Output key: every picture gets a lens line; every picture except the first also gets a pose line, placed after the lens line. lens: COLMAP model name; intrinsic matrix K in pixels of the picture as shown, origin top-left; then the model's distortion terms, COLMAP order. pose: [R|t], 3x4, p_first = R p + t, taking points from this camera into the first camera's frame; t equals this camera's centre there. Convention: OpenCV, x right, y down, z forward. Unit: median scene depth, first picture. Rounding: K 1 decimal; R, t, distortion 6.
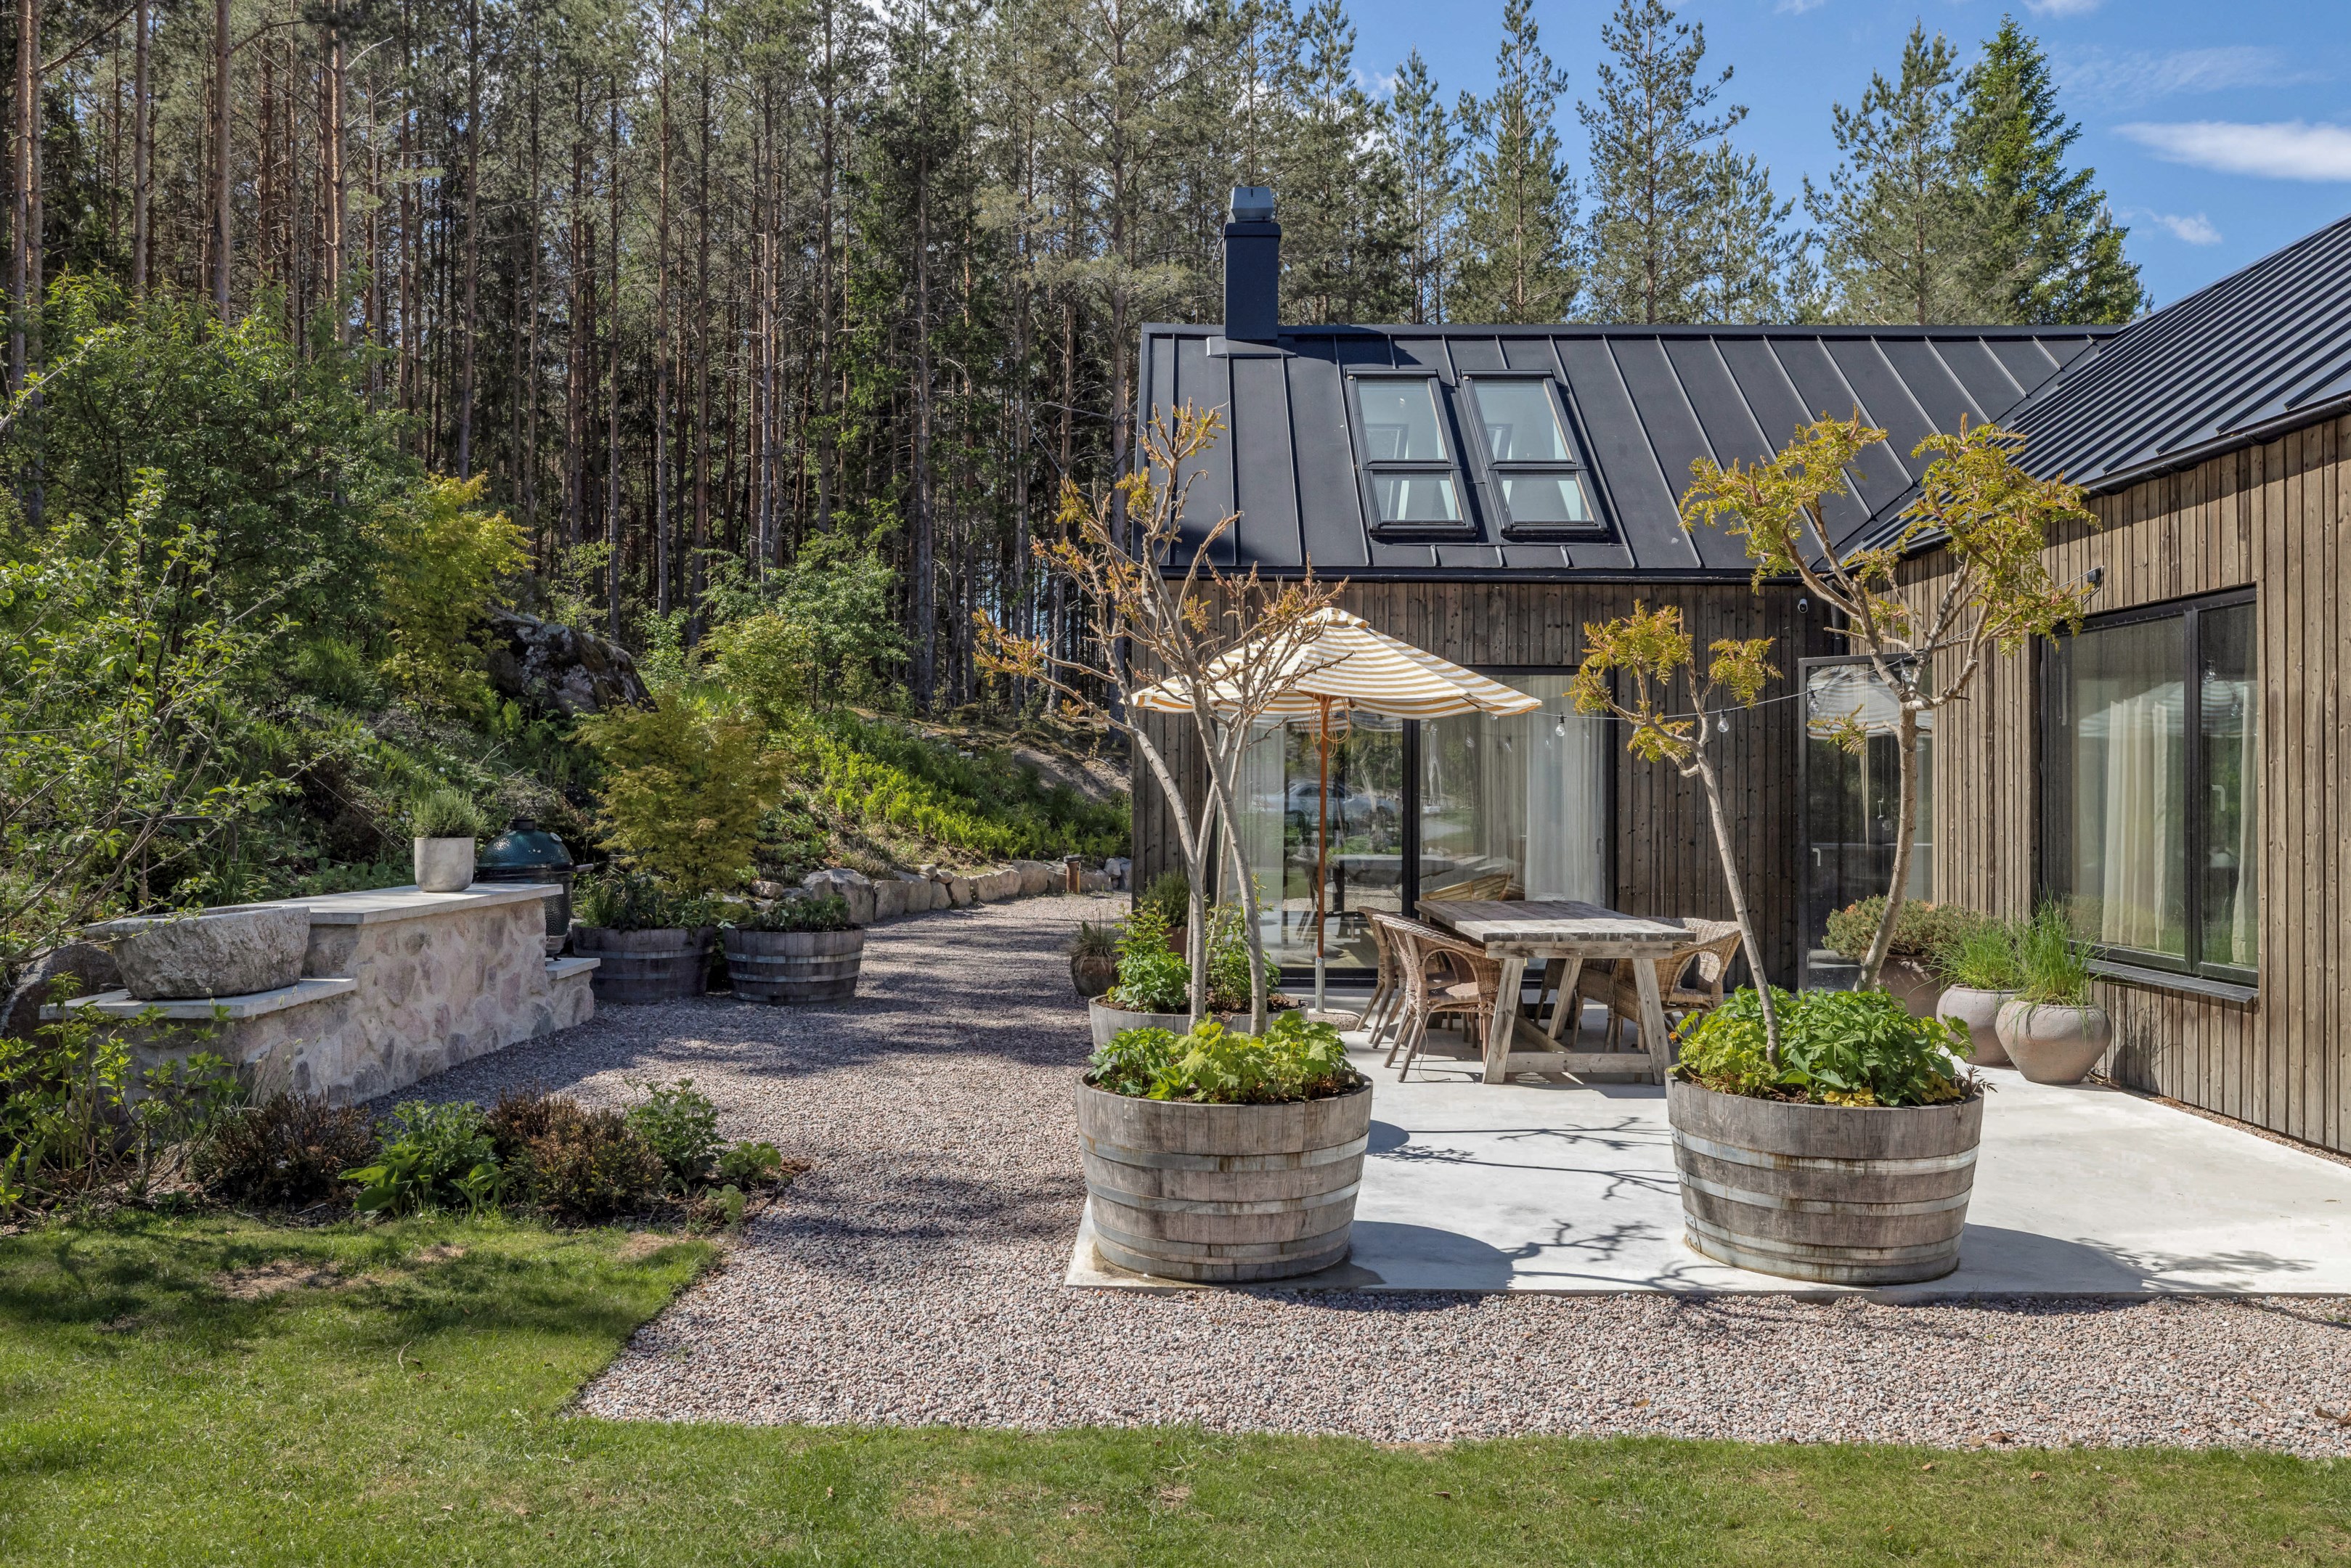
lens RADIAL K [[1695.7, 0, 1186.7], [0, 1695.7, 818.9], [0, 0, 1]] dist [0.002606, 0.004857]
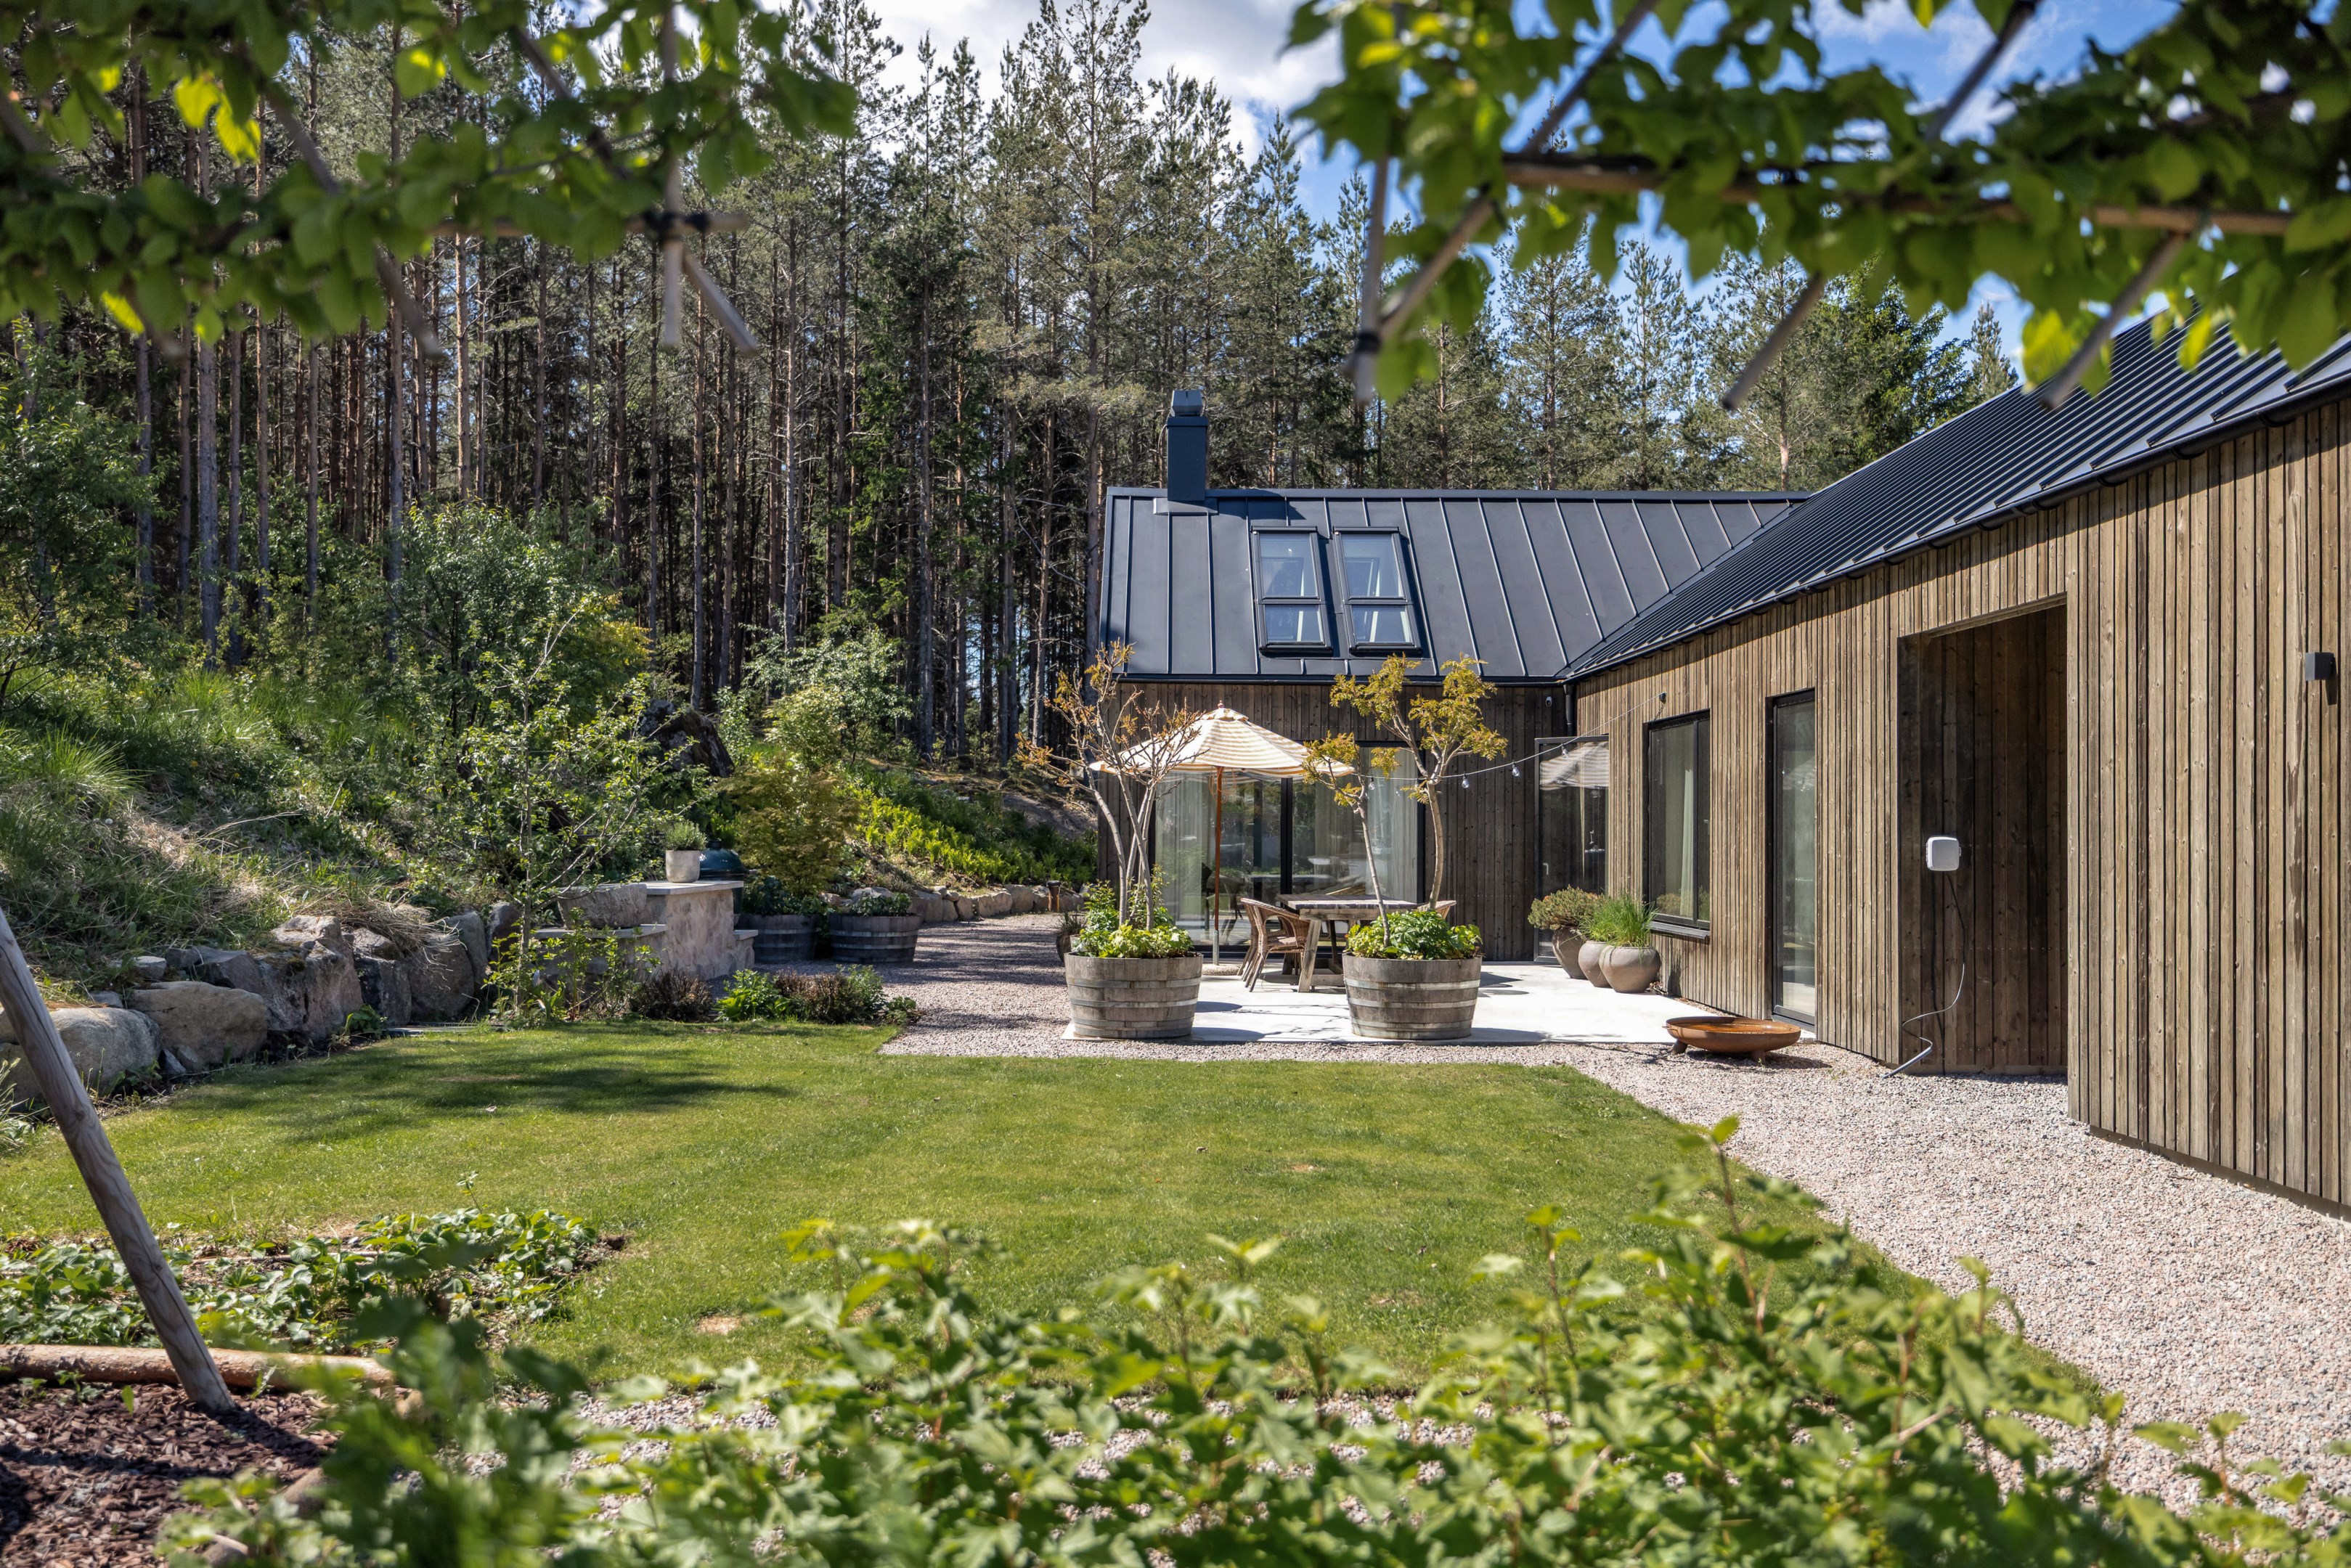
lens RADIAL K [[1848.3, 0, 1219.2], [0, 1848.3, 845.5], [0, 0, 1]] dist [0.000027, 0.070297]
pose [[0.999645, 0.000781, 0.026636, 0.019328], [-0.000486, 0.999938, -0.011095, 0.012030], [-0.026643, 0.011078, 0.999584, -0.386894]]
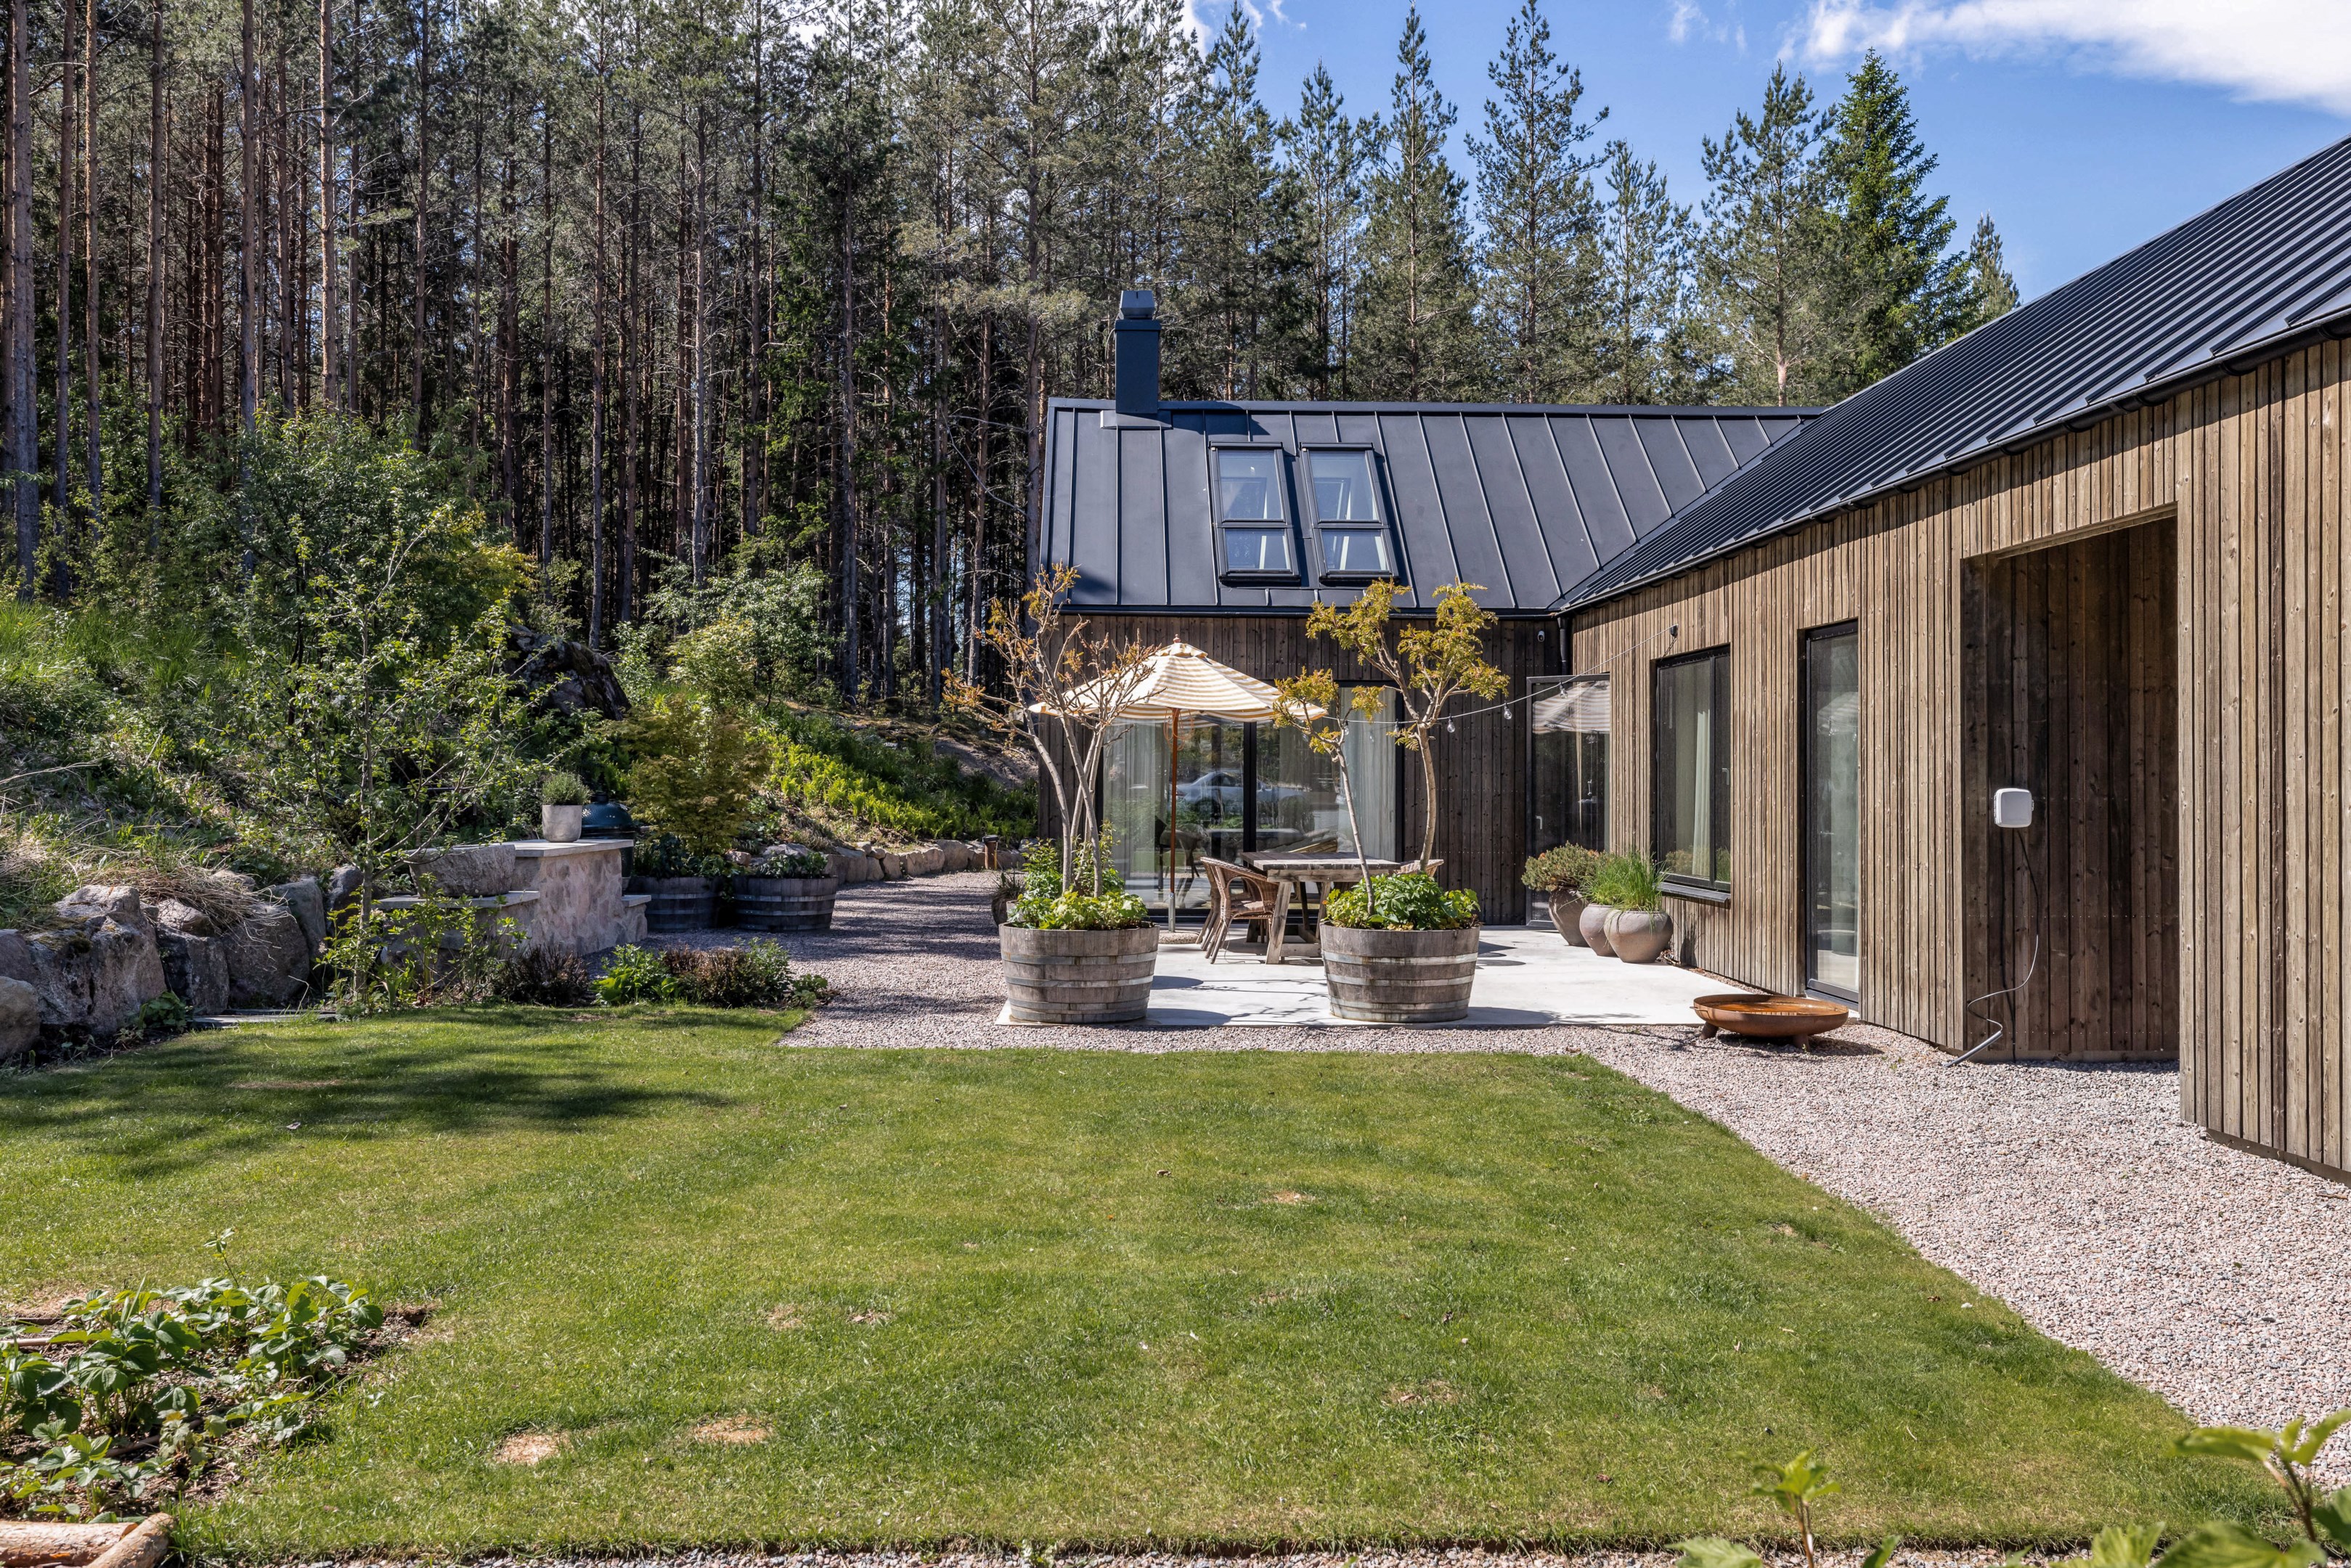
lens RADIAL K [[1958.4, 0, 1232.5], [0, 1958.4, 790.0], [0, 0, 1]] dist [-0.004613, 0.000832]
pose [[0.998272, -0.001193, 0.058744, 0.018110], [0.001974, 0.999910, -0.013245, 0.009901], [-0.058723, 0.013338, 0.998185, -0.332736]]
